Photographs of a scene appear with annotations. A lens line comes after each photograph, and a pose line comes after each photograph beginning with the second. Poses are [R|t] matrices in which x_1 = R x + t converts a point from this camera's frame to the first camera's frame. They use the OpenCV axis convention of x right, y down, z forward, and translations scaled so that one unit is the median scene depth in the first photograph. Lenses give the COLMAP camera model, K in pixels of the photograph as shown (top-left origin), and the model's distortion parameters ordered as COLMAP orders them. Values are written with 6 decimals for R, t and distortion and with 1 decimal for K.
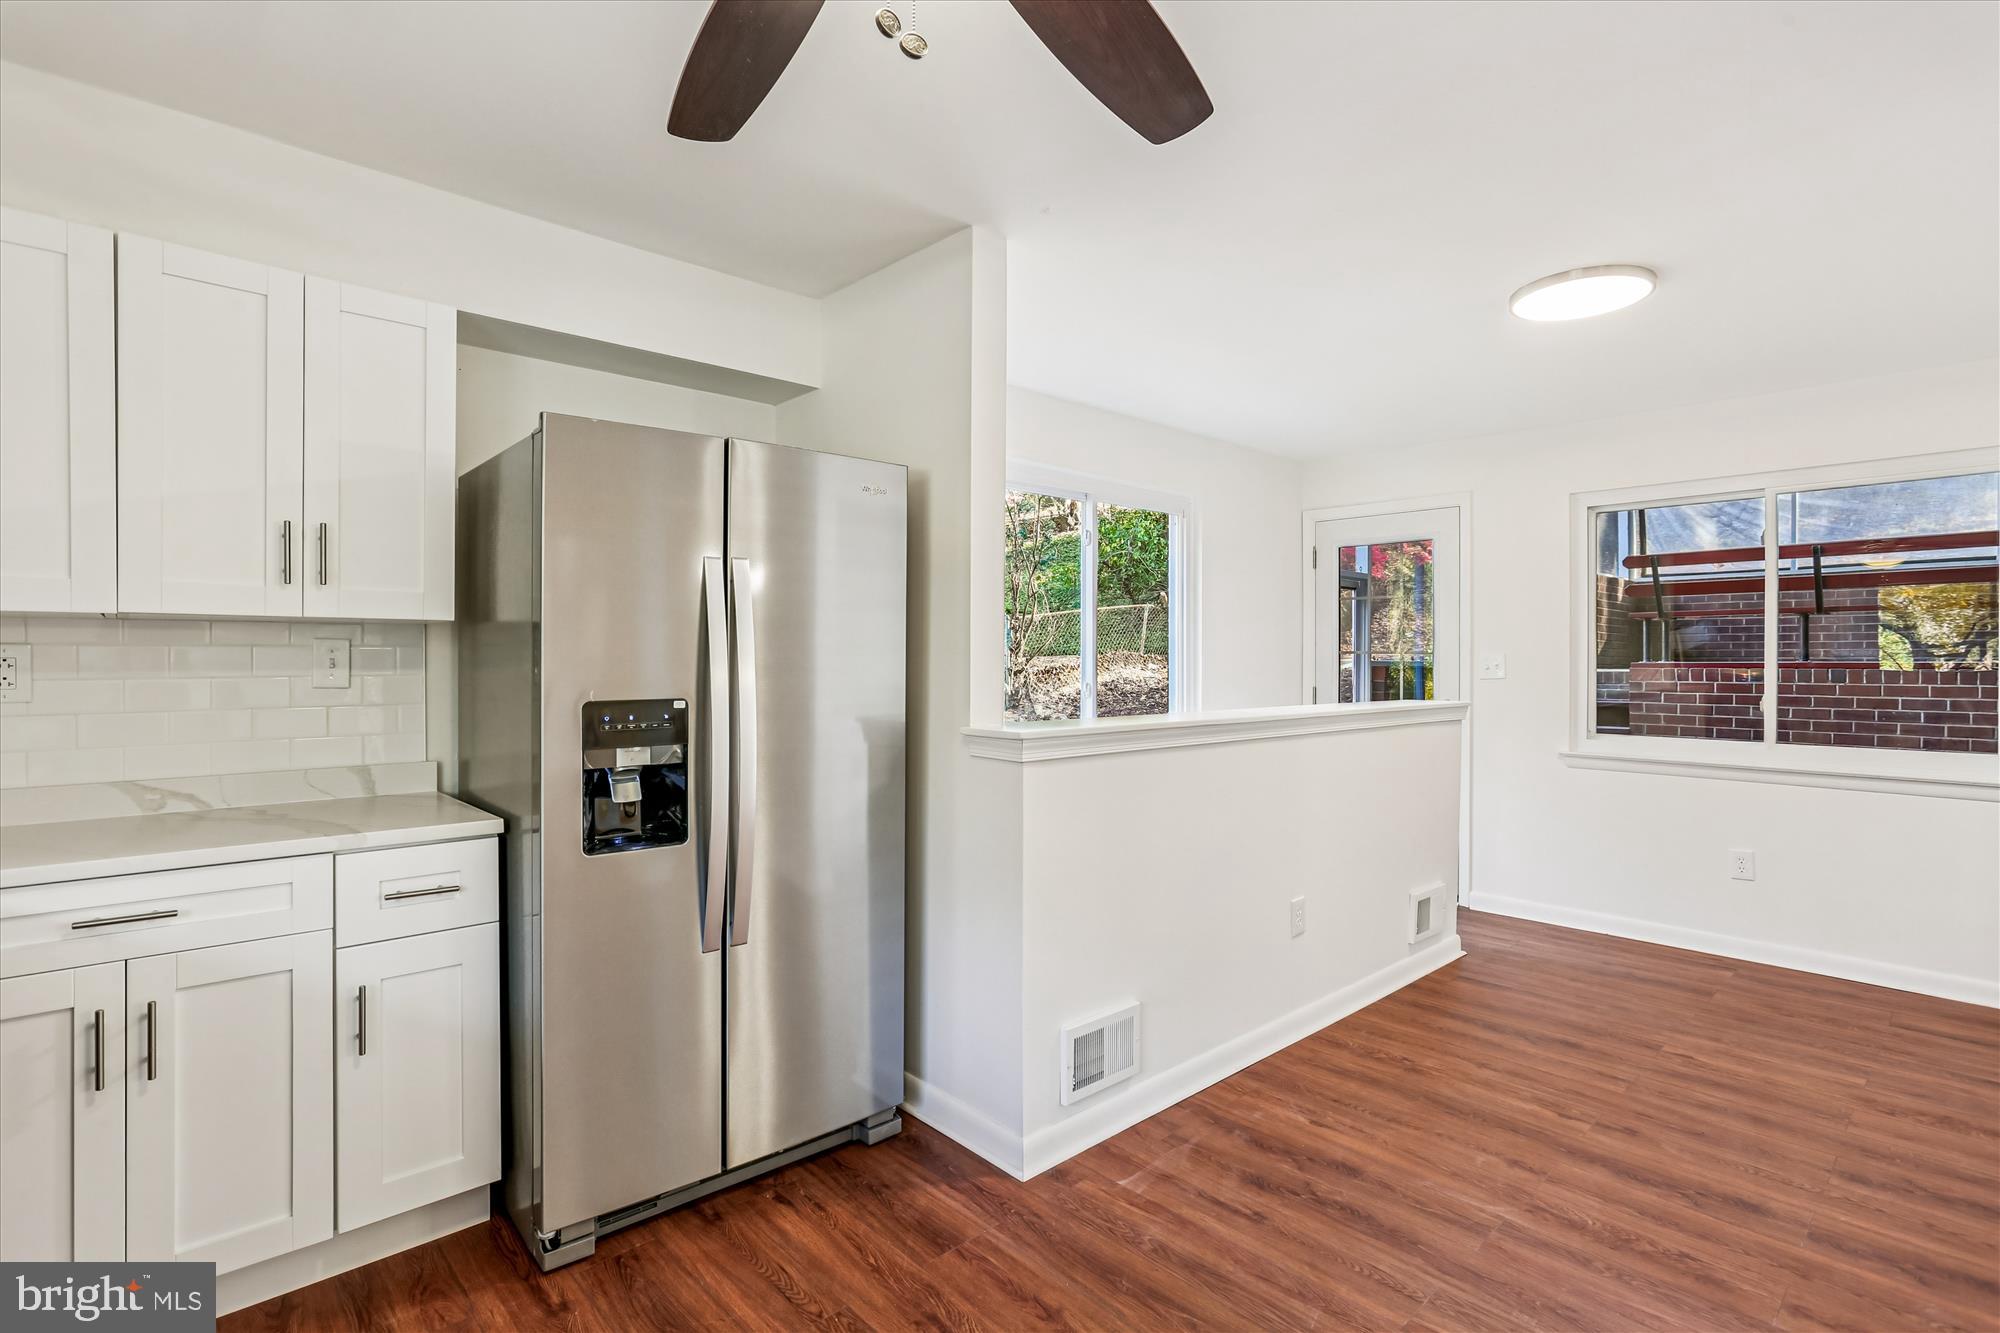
lens RADIAL K [[957.8, 0, 998.4], [0, 957.8, 658.9], [0, 0, 1]] dist [-0.001463, 0.000344]
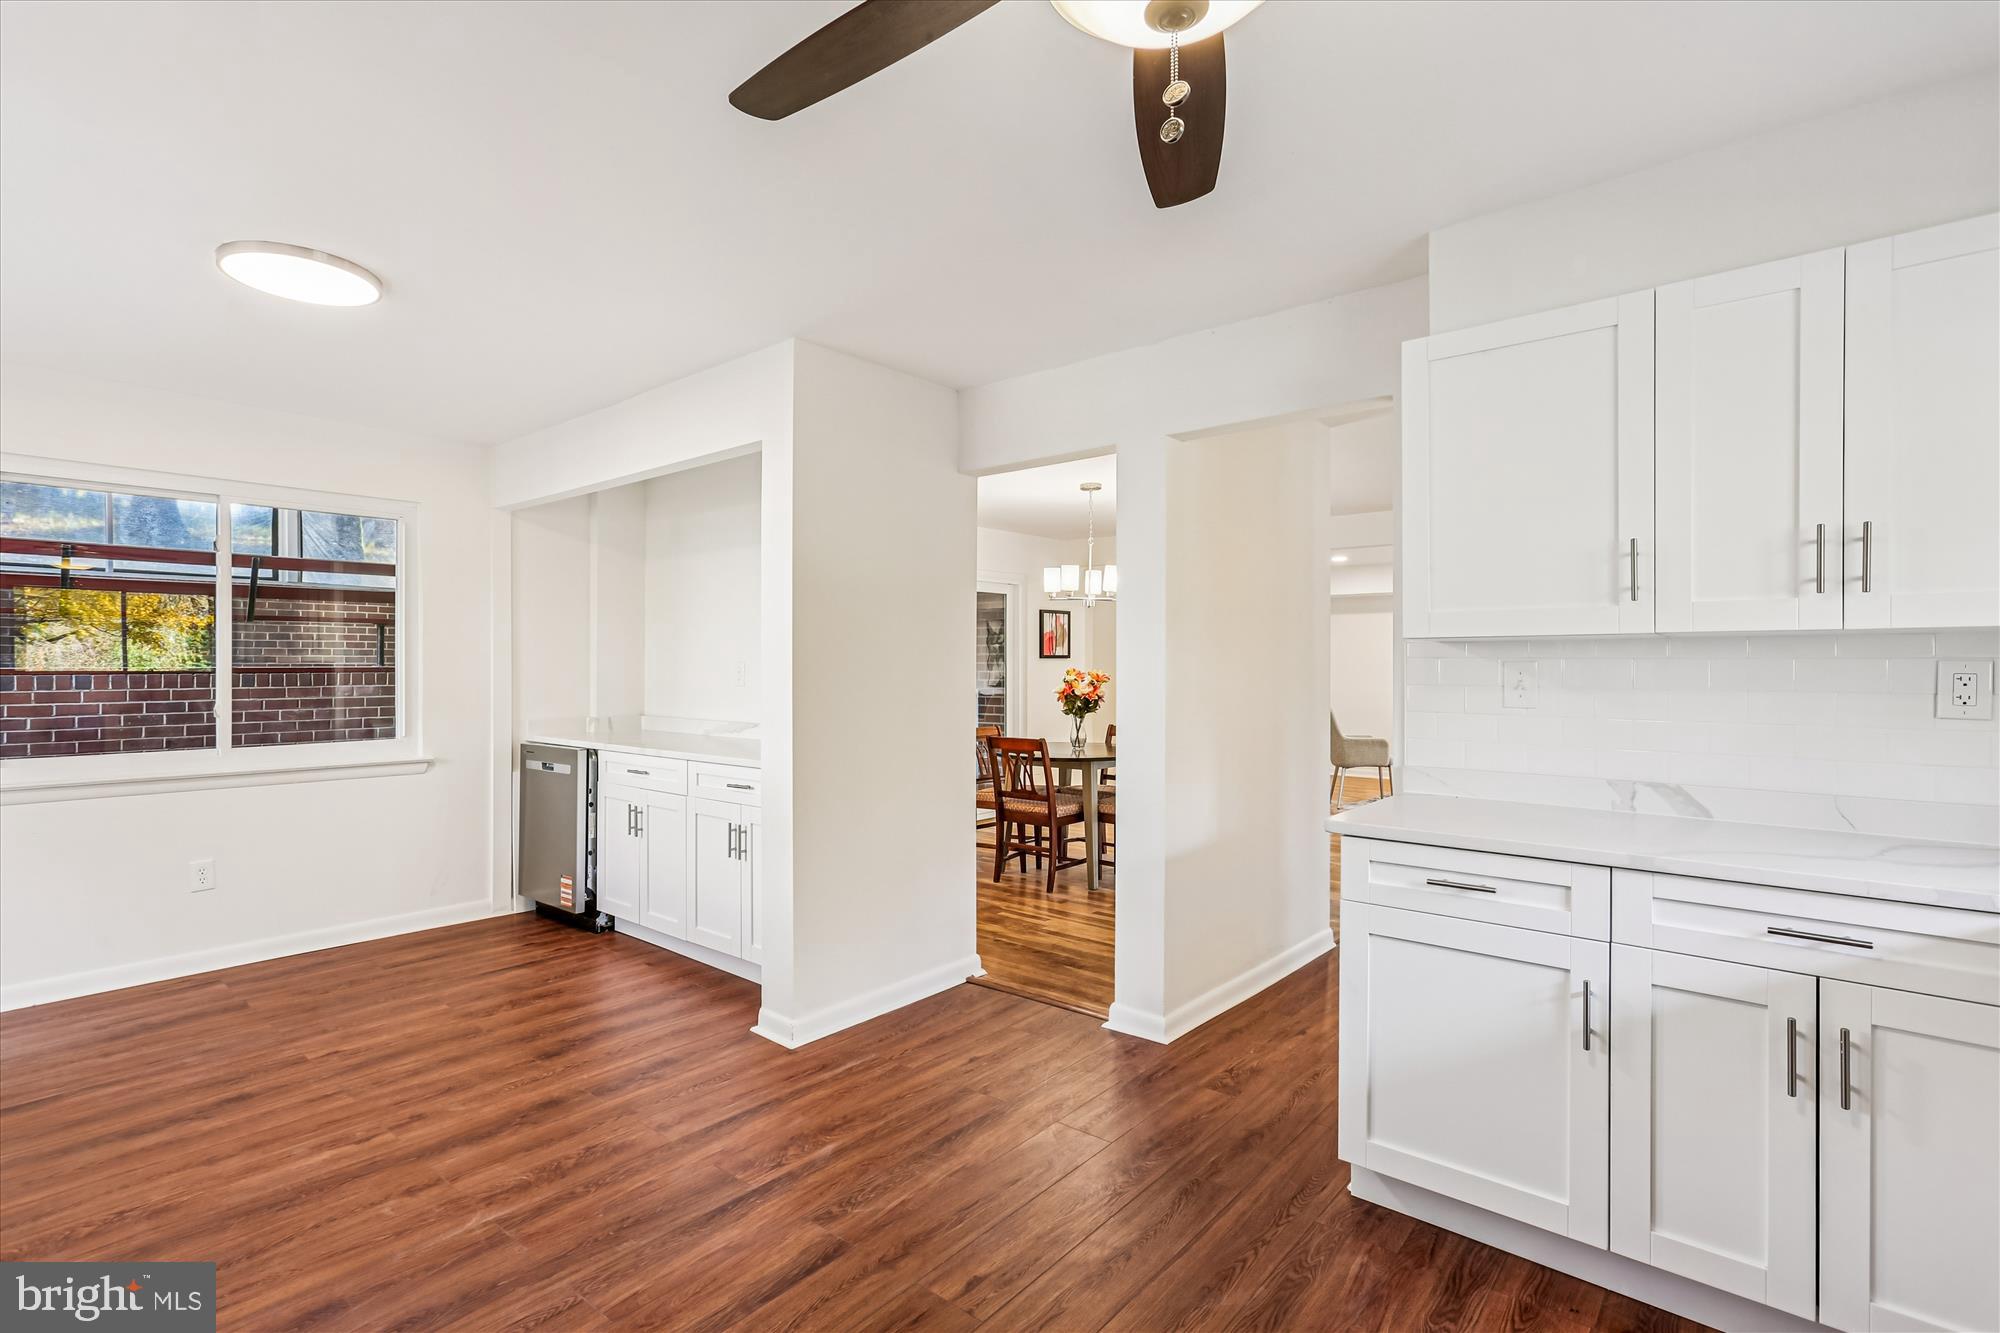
lens RADIAL K [[931.8, 0, 1000.0], [0, 931.8, 666.5], [0, 0, 1]] dist [-0.000286, 0.000045]
pose [[-0.130355, -0.003639, 0.991461, -0.328252], [0.001558, 0.999991, 0.003875, -0.000630], [-0.991466, 0.002050, -0.130348, 0.383798]]
